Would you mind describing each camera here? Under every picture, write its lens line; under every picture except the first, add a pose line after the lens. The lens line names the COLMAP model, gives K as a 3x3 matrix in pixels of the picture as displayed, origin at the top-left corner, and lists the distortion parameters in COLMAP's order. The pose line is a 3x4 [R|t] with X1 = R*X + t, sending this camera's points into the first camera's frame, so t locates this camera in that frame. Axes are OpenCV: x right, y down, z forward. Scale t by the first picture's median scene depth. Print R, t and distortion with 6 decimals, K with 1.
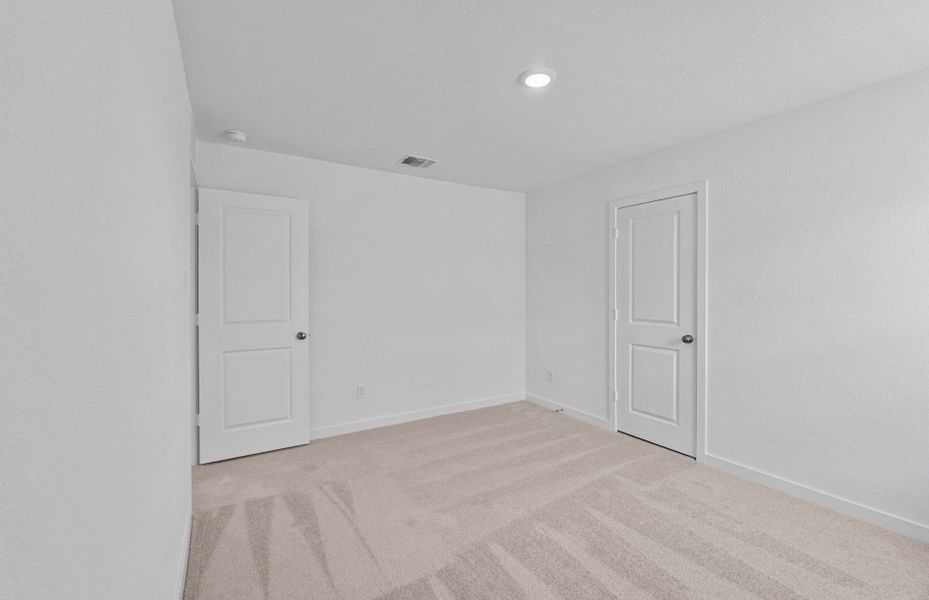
lens RADIAL K [[390.9, 0, 468.1], [0, 390.9, 294.8], [0, 0, 1]] dist [-0.003380, -0.000334]
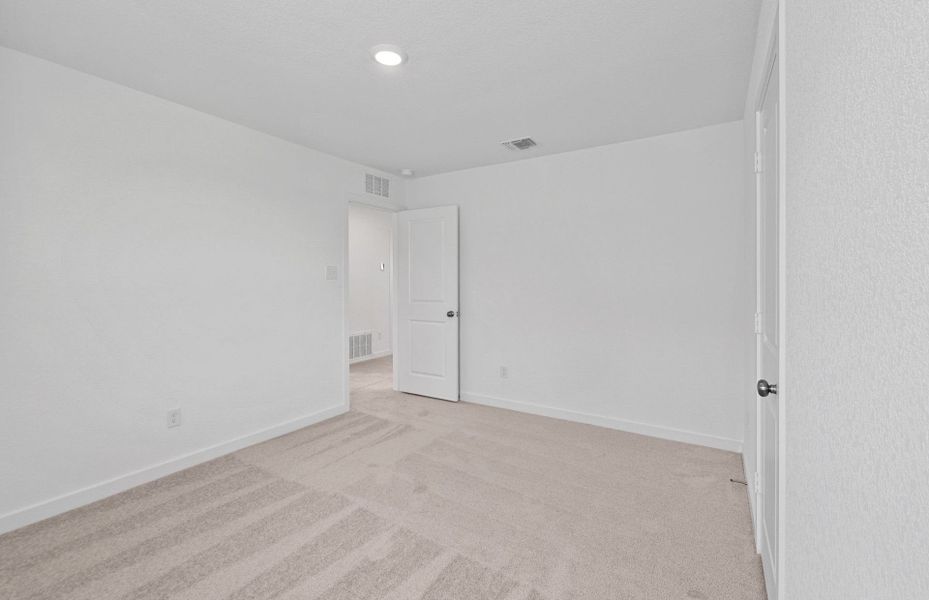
lens RADIAL K [[407.3, 0, 473.2], [0, 407.3, 280.6], [0, 0, 1]] dist [-0.000820, -0.000118]
pose [[0.441834, 0.004425, -0.897086, 0.836984], [-0.003809, 0.999988, 0.003057, -0.007086], [0.897089, 0.002066, 0.441845, 0.520072]]
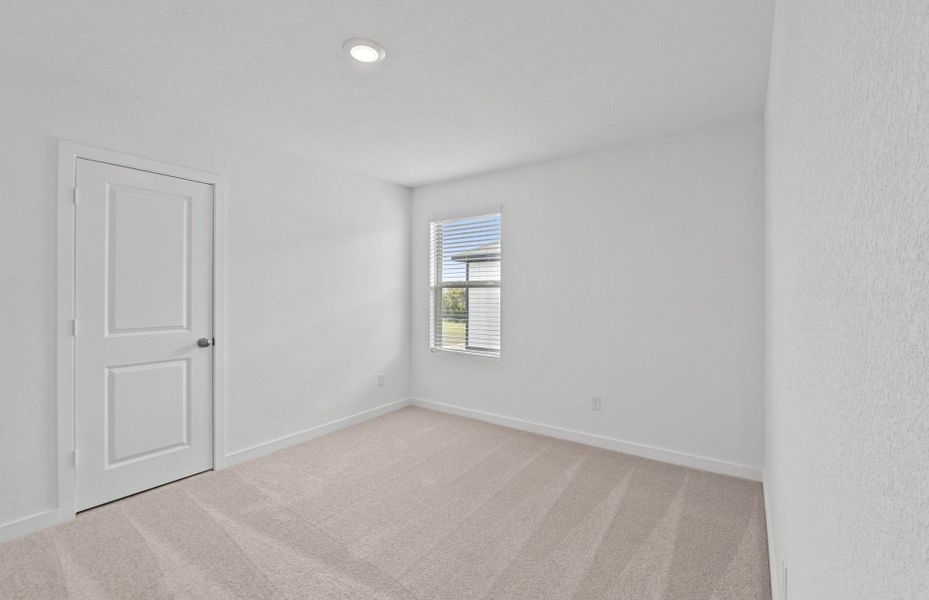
lens RADIAL K [[399.8, 0, 465.9], [0, 399.8, 293.3], [0, 0, 1]] dist [-0.001640, -0.000599]
pose [[-0.383634, 0.001620, 0.923484, -0.534904], [0.007417, 0.999972, 0.001328, 0.001759], [-0.923456, 0.007359, -0.383635, 0.806947]]
